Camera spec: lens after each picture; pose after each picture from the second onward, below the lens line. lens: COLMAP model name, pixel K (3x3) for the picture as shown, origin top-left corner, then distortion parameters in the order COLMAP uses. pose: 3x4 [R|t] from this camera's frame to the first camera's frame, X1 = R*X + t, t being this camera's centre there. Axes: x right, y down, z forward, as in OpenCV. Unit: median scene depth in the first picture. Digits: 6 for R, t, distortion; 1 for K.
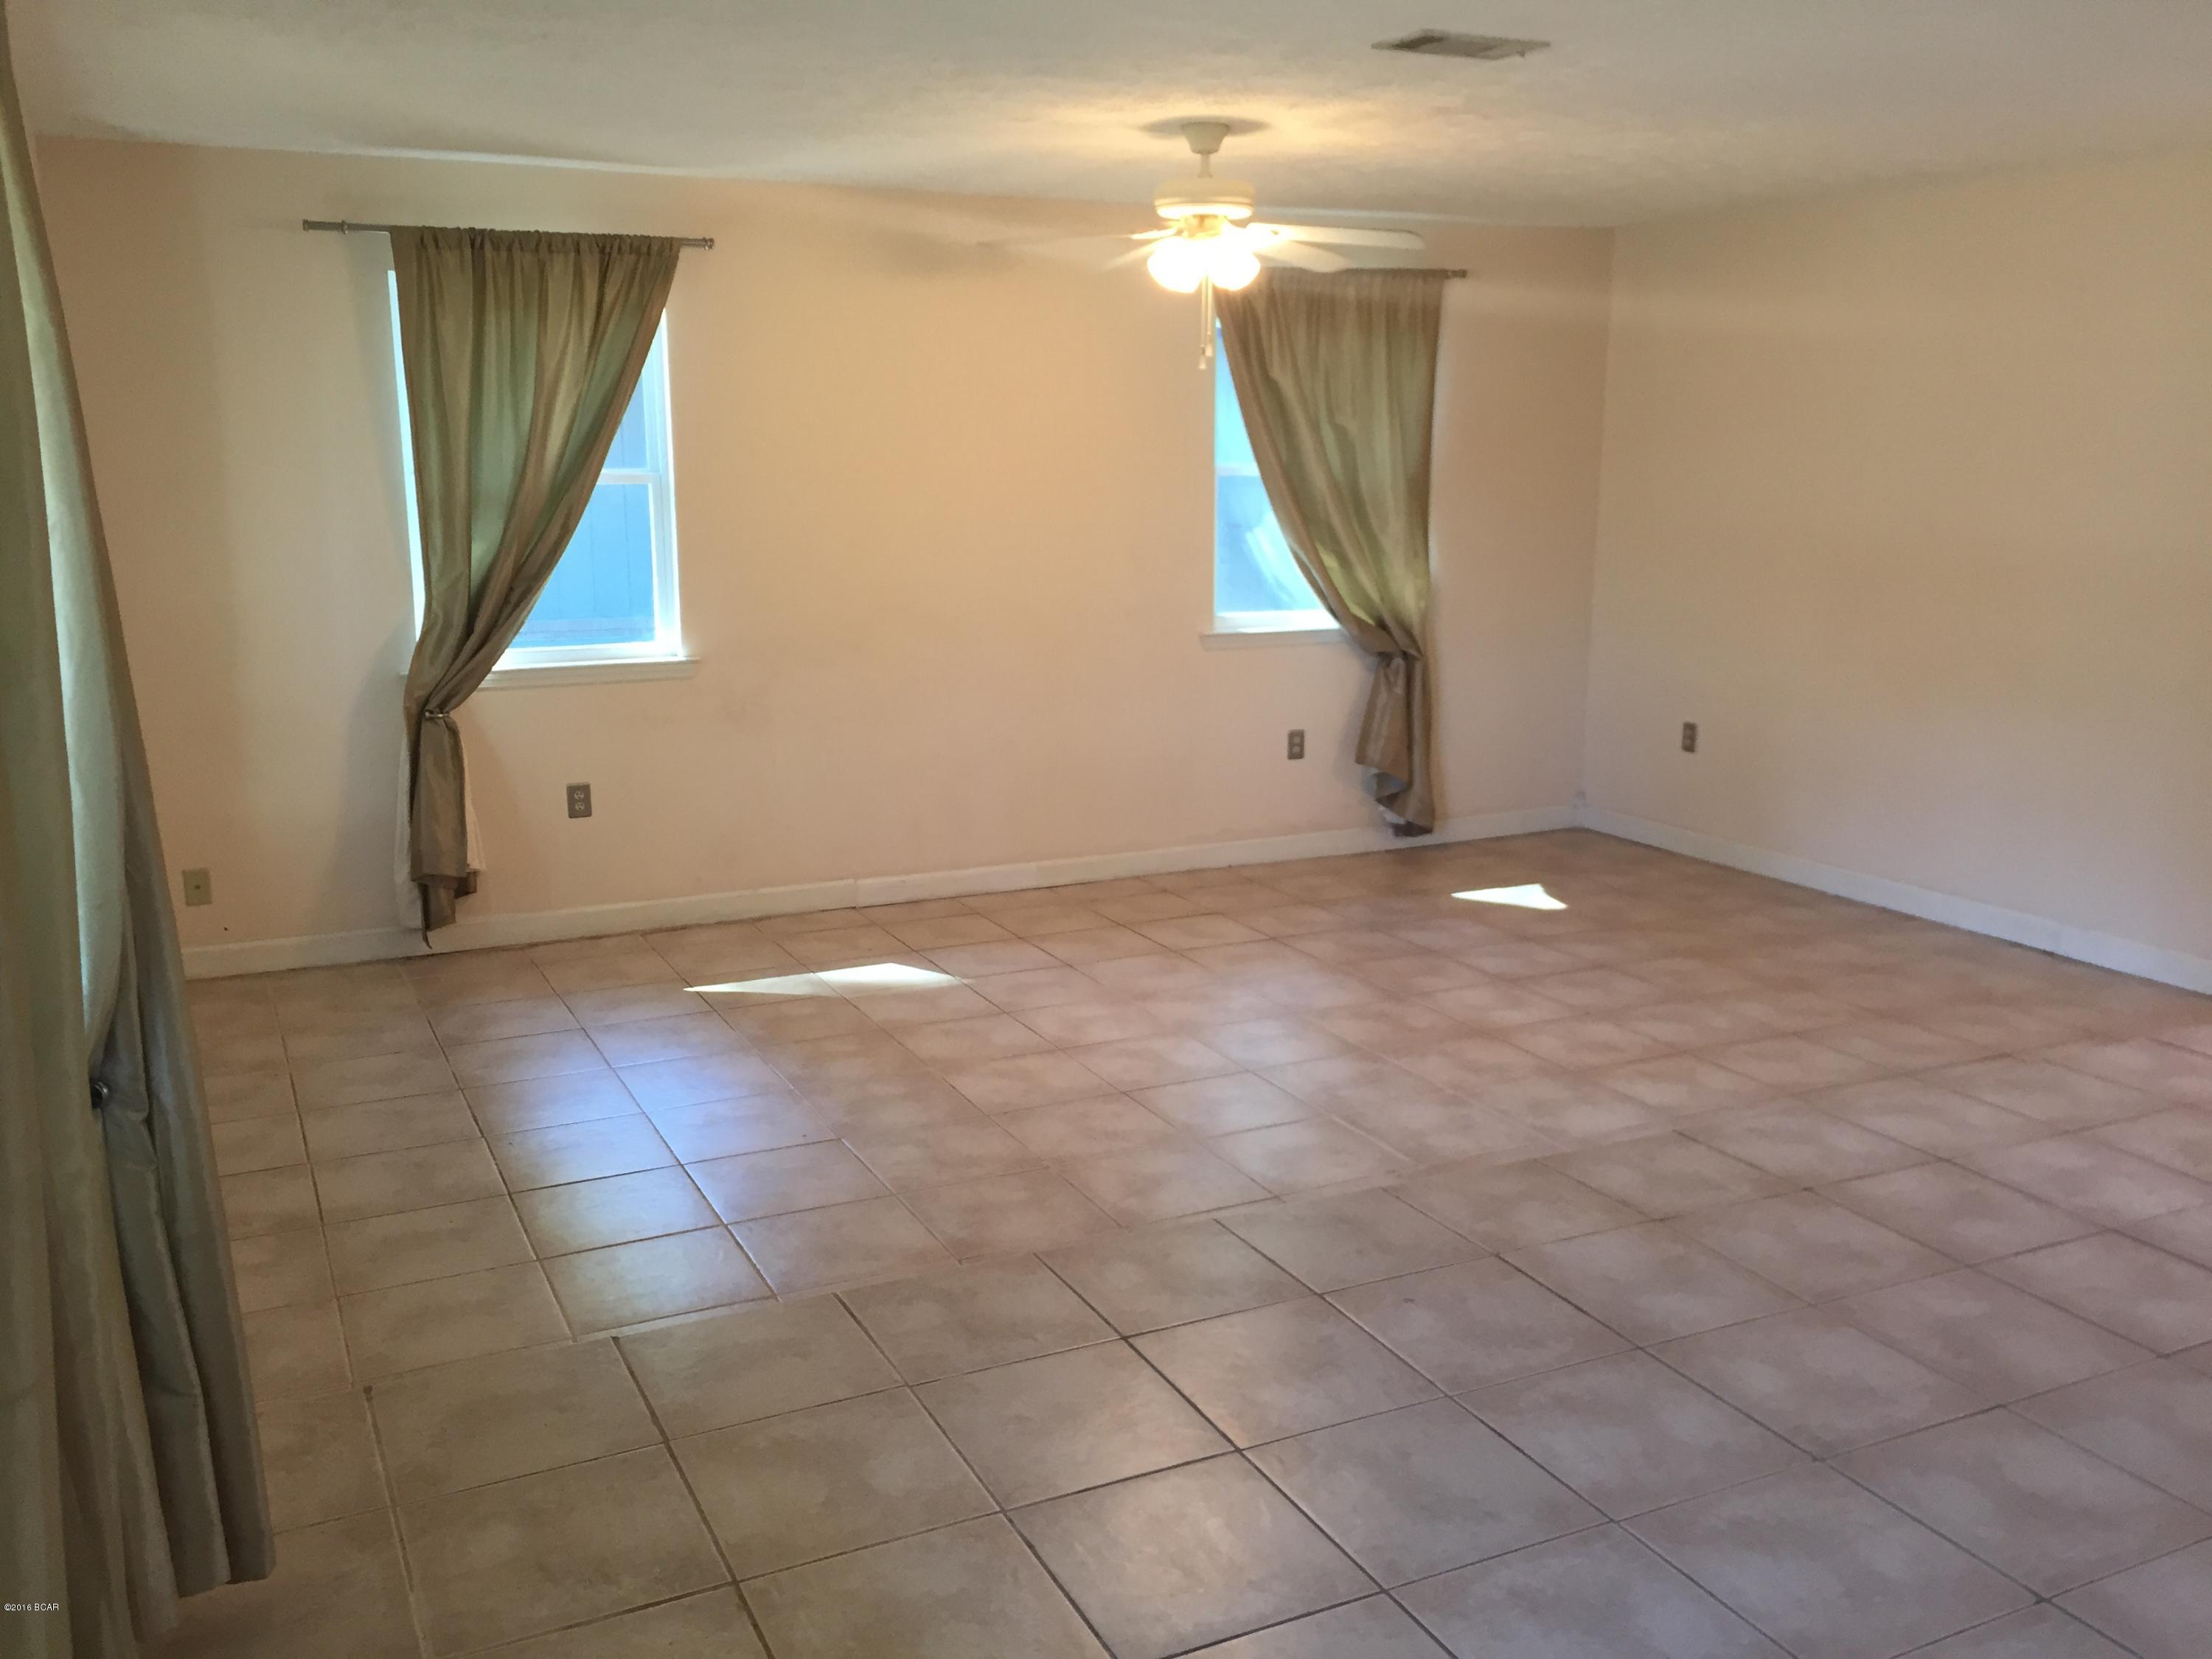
lens RADIAL K [[1848.4, 0, 1106.0], [0, 1848.4, 829.5], [0, 0, 1]] dist [0.009021, 0.002809]
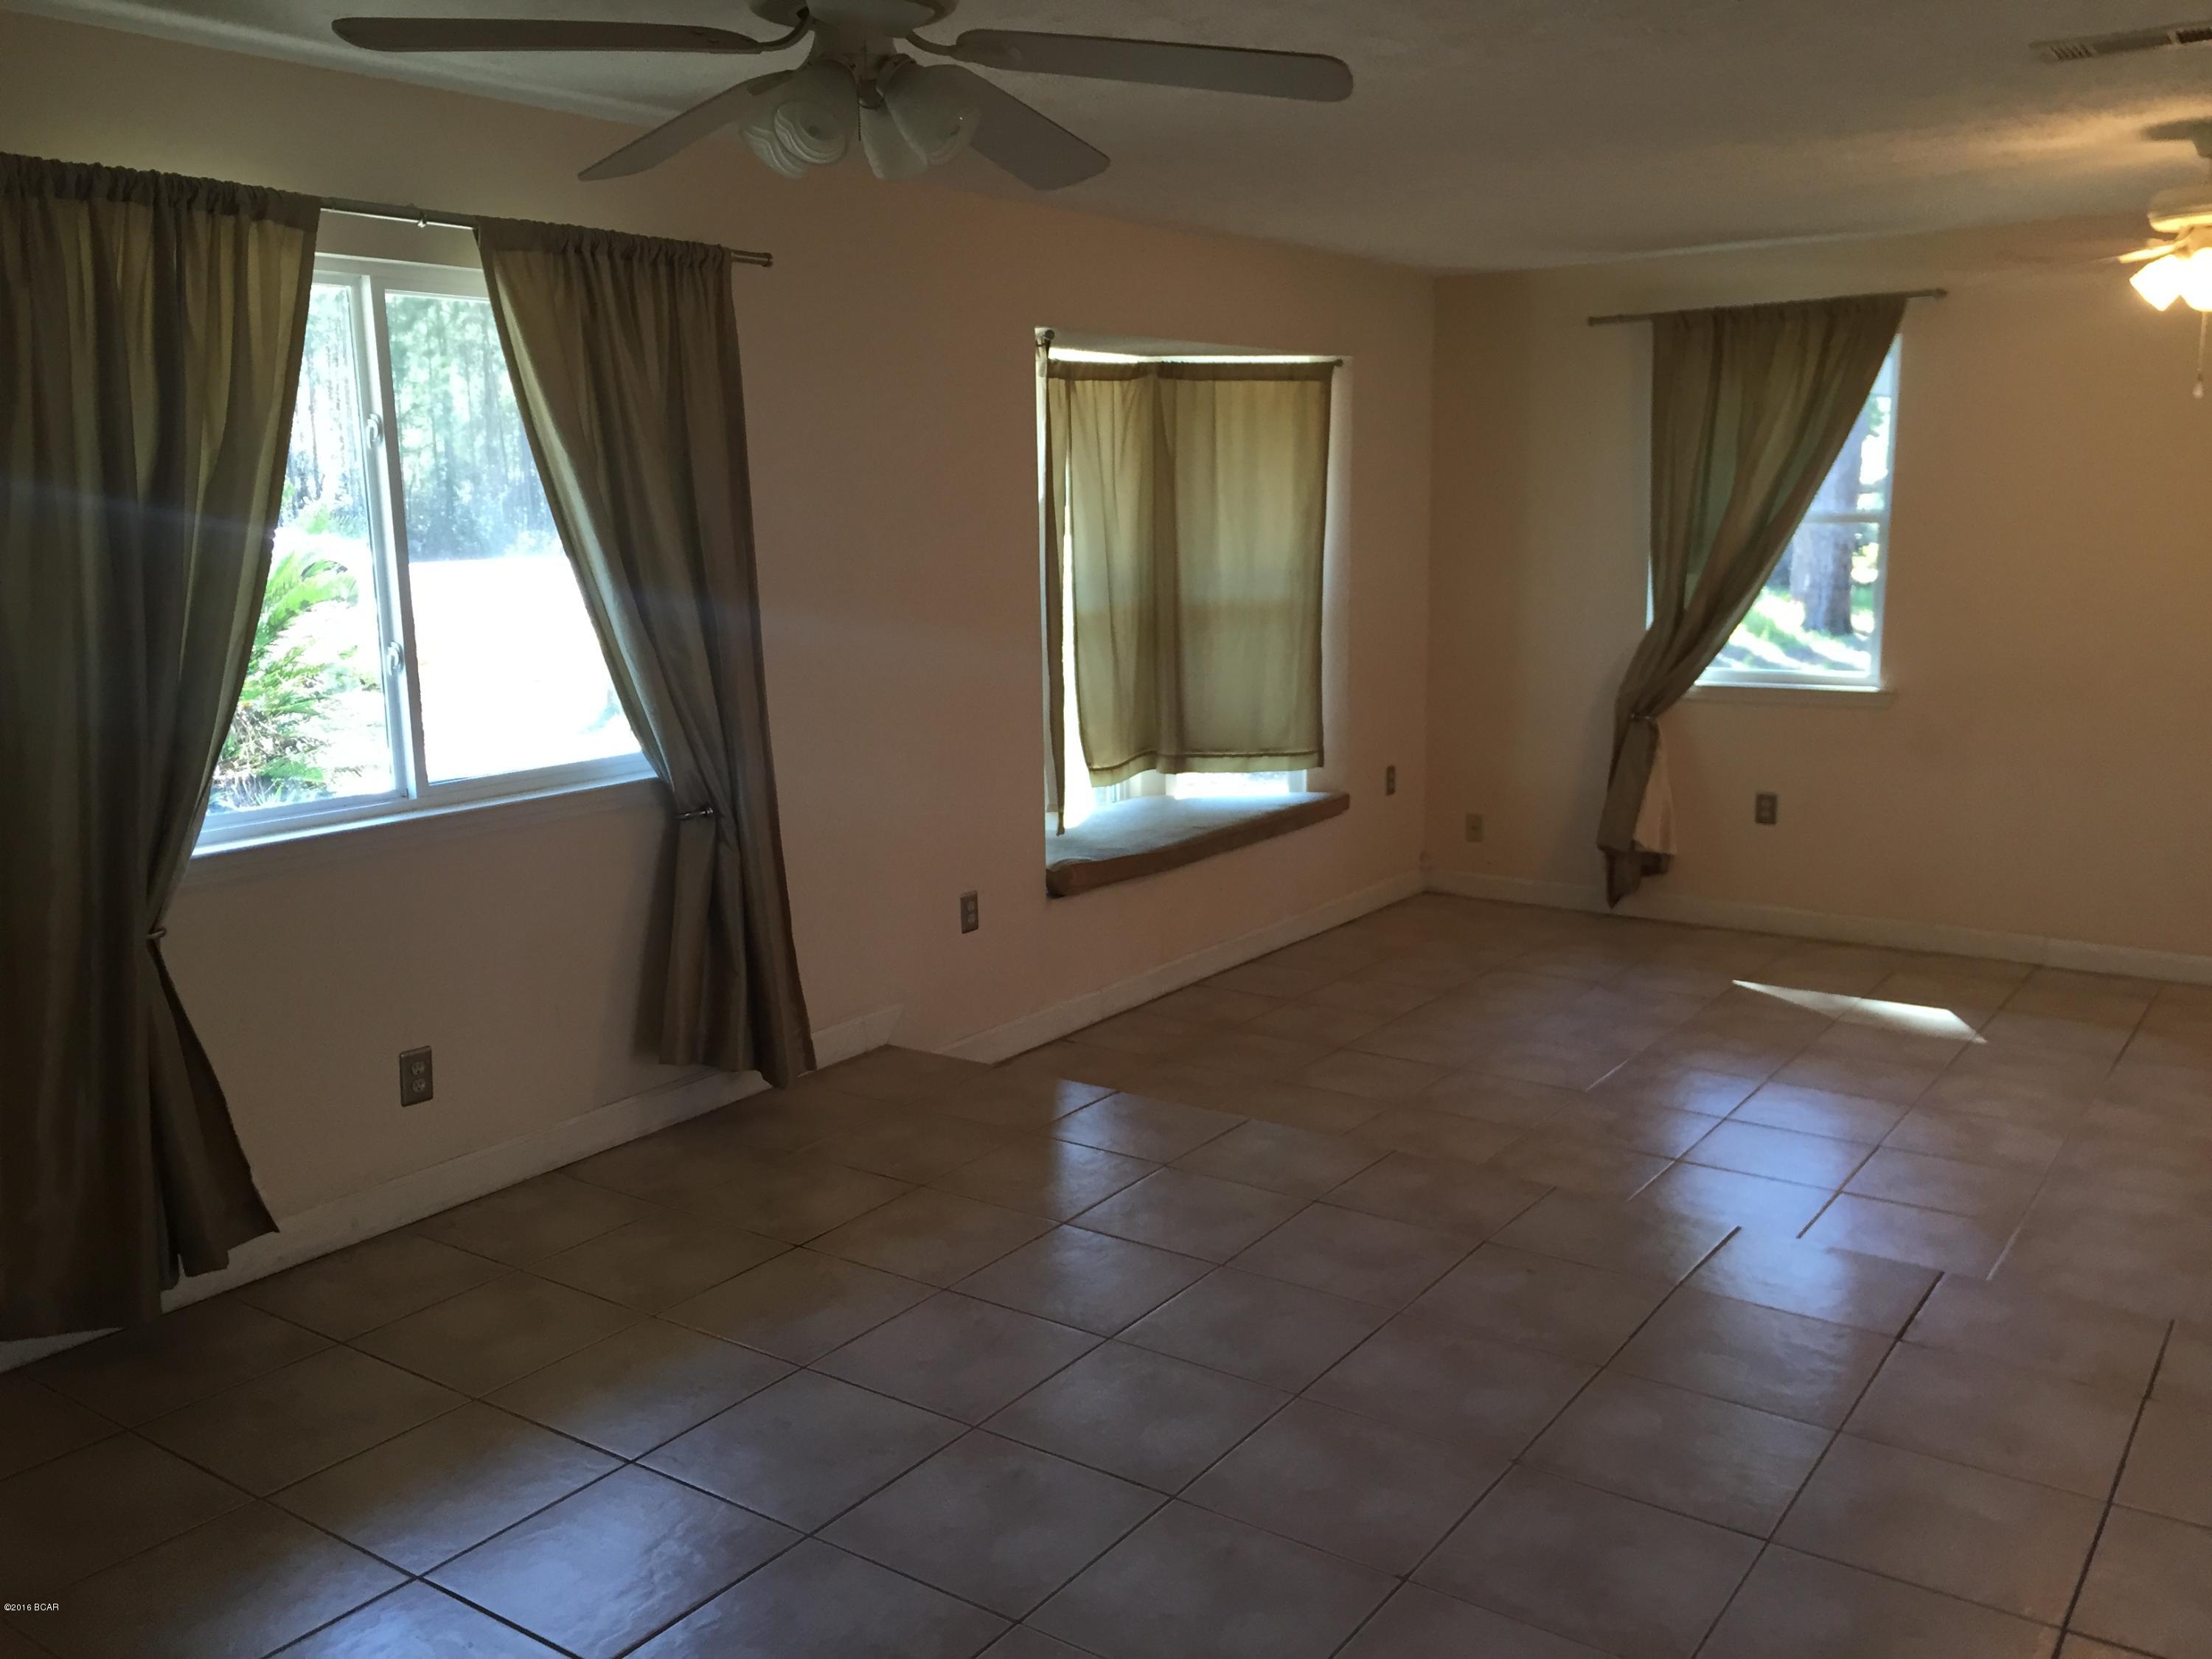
lens RADIAL K [[1876.5, 0, 1106.0], [0, 1876.5, 829.5], [0, 0, 1]] dist [0.001974, -0.001422]
pose [[0.475601, 0.143184, -0.867930, 0.533724], [-0.160531, 0.984223, 0.074403, -0.025034], [0.864889, 0.103944, 0.491083, 0.113386]]
